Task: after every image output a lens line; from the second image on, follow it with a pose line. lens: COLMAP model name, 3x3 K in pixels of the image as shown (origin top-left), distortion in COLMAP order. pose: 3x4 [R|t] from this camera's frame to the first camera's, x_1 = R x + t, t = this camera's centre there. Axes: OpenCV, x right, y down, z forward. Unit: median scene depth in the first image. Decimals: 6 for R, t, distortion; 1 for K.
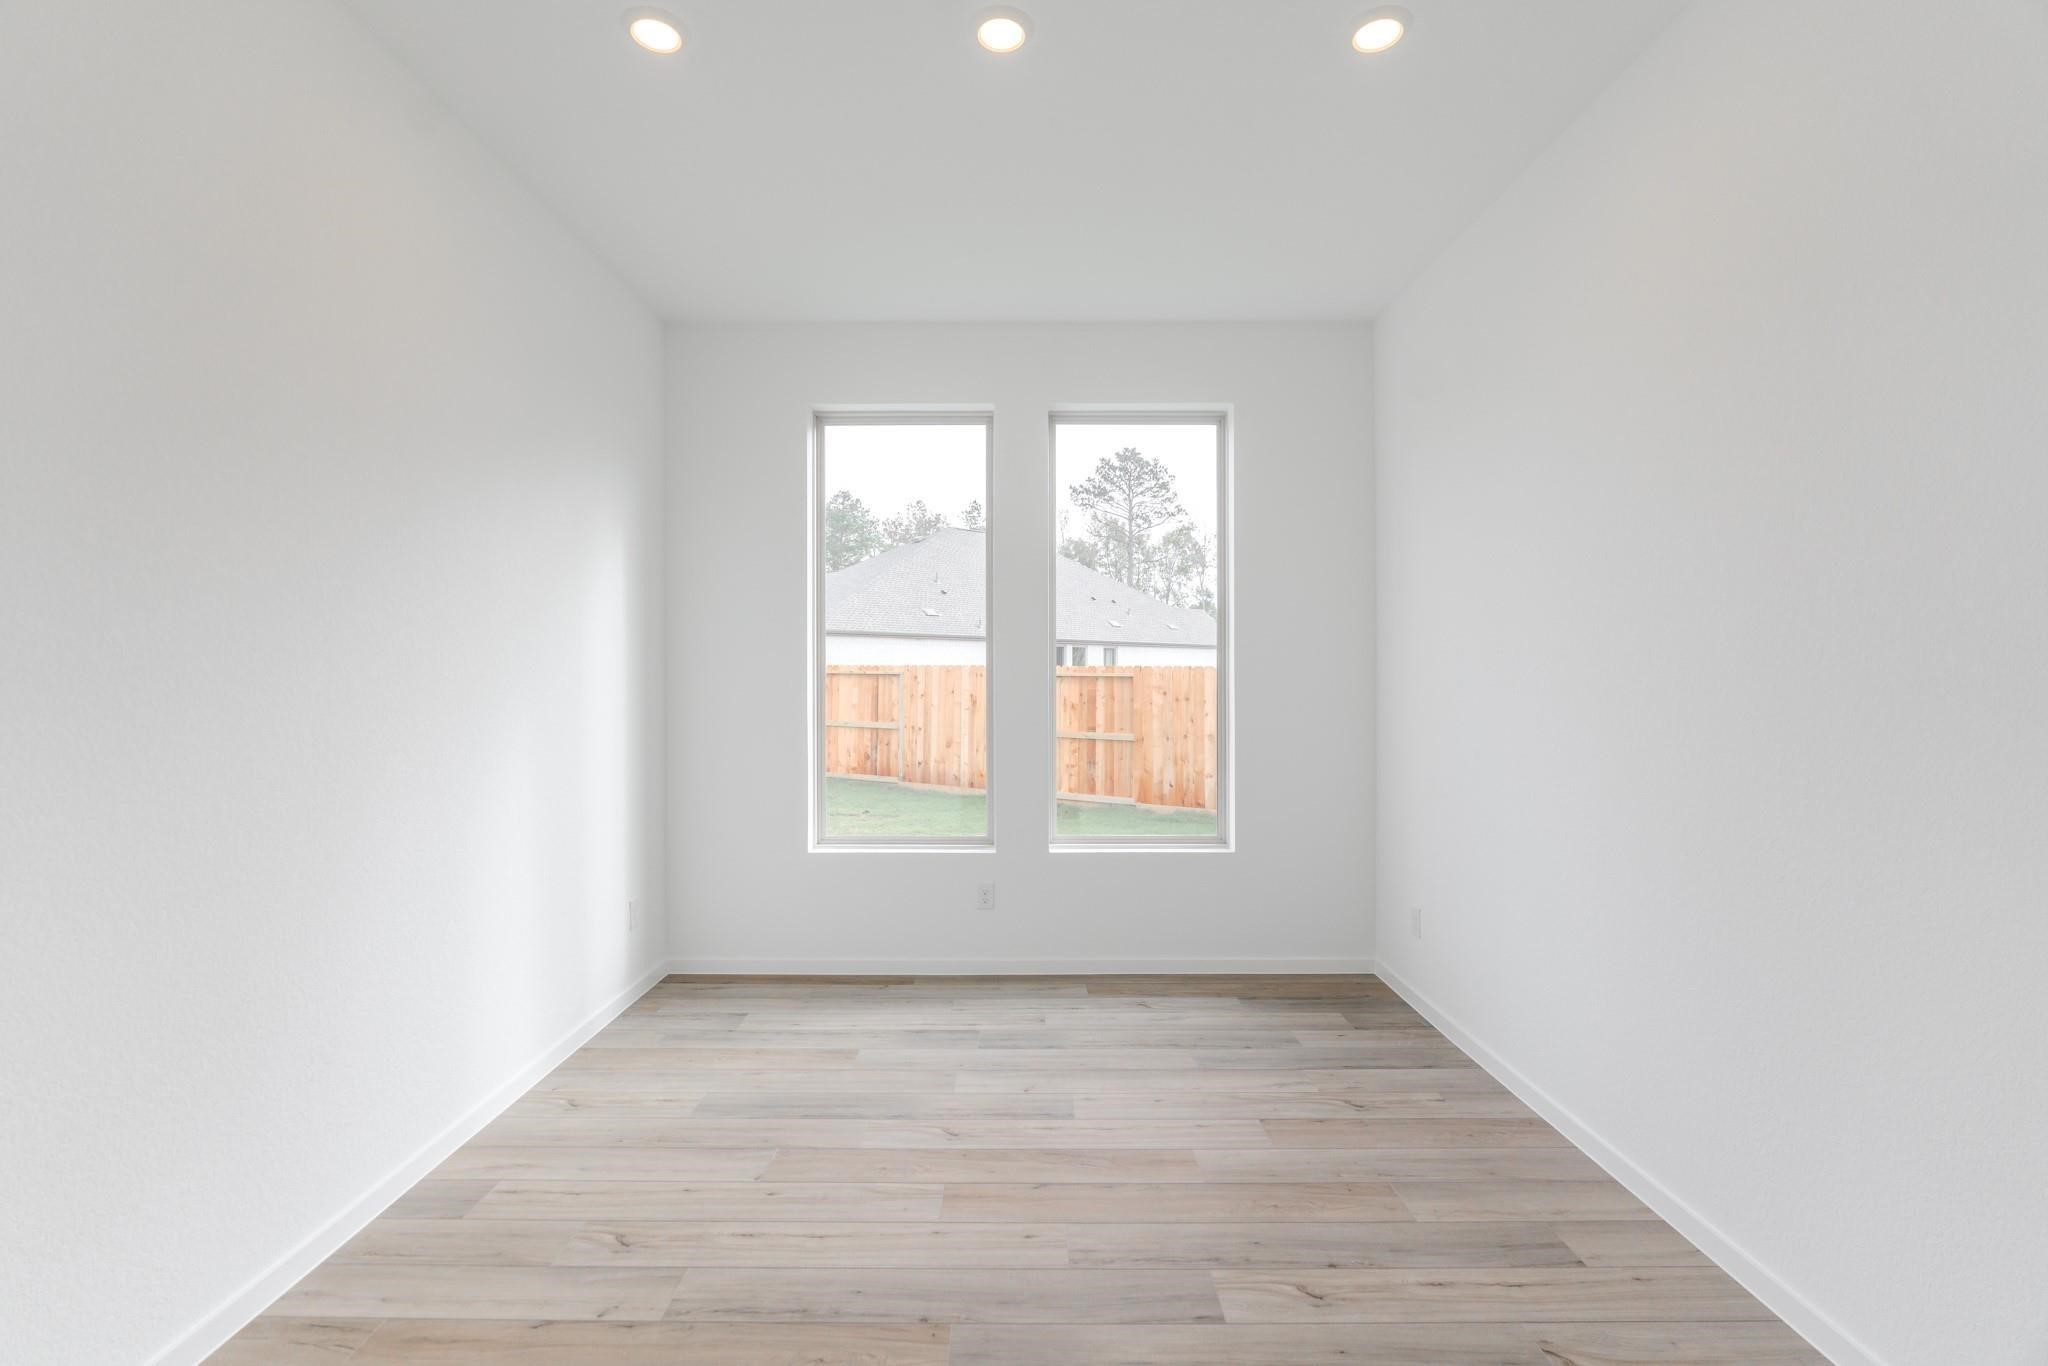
lens RADIAL K [[898.4, 0, 1007.6], [0, 898.4, 682.1], [0, 0, 1]] dist [-0.013492, 0.003041]
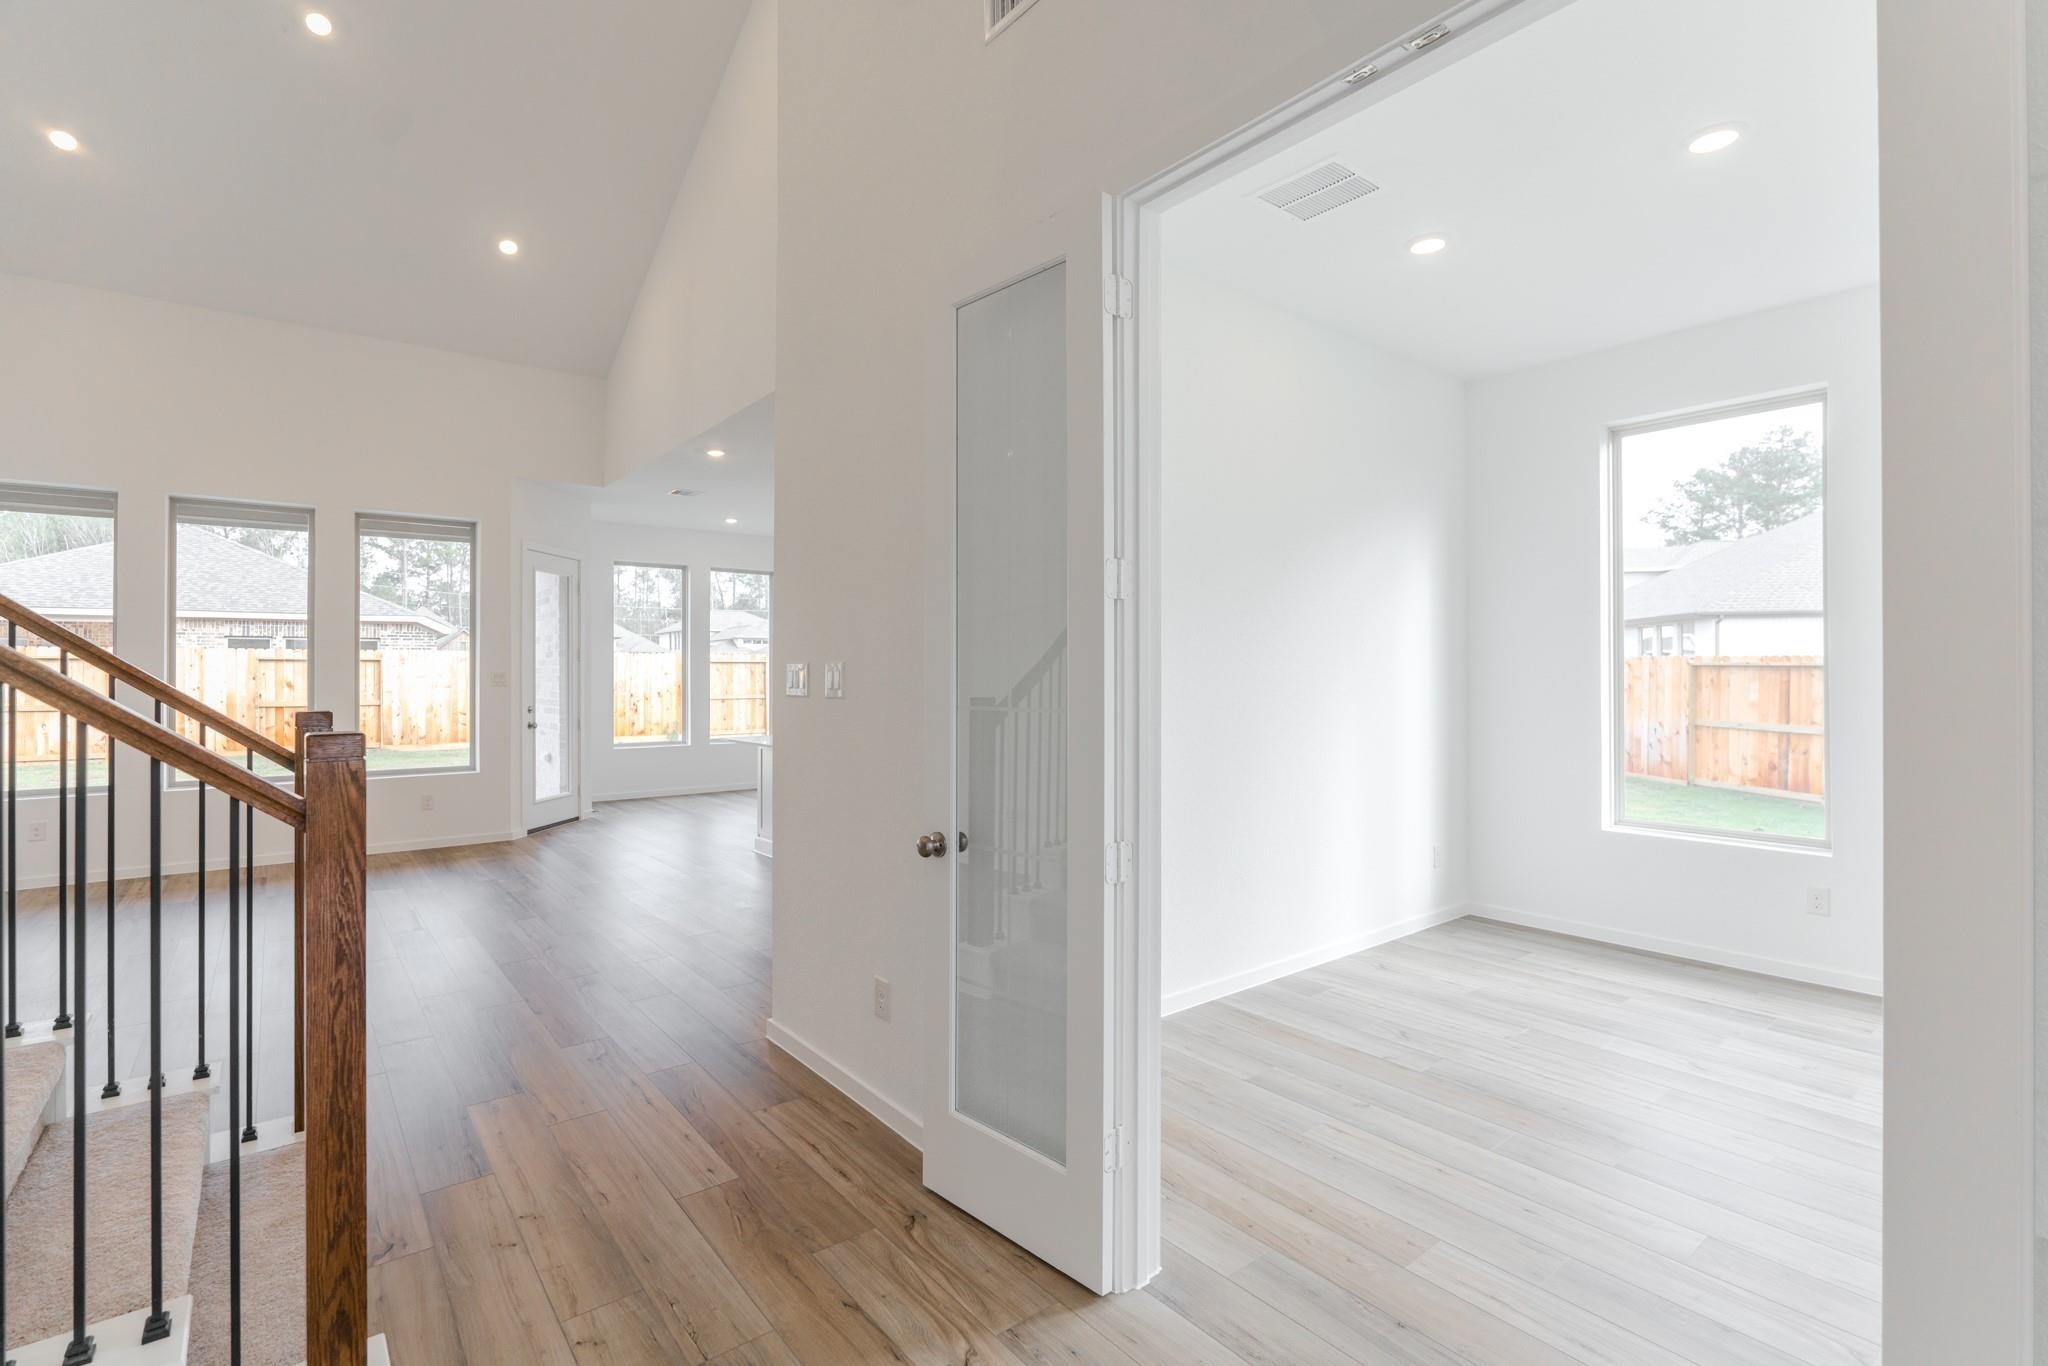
lens RADIAL K [[898.4, 0, 974.0], [0, 898.4, 665.0], [0, 0, 1]] dist [-0.013492, 0.003041]
pose [[0.607283, -0.007377, -0.794451, 0.194066], [-0.001843, 0.999941, -0.010693, 0.001134], [0.794483, 0.007958, 0.607234, -0.297468]]
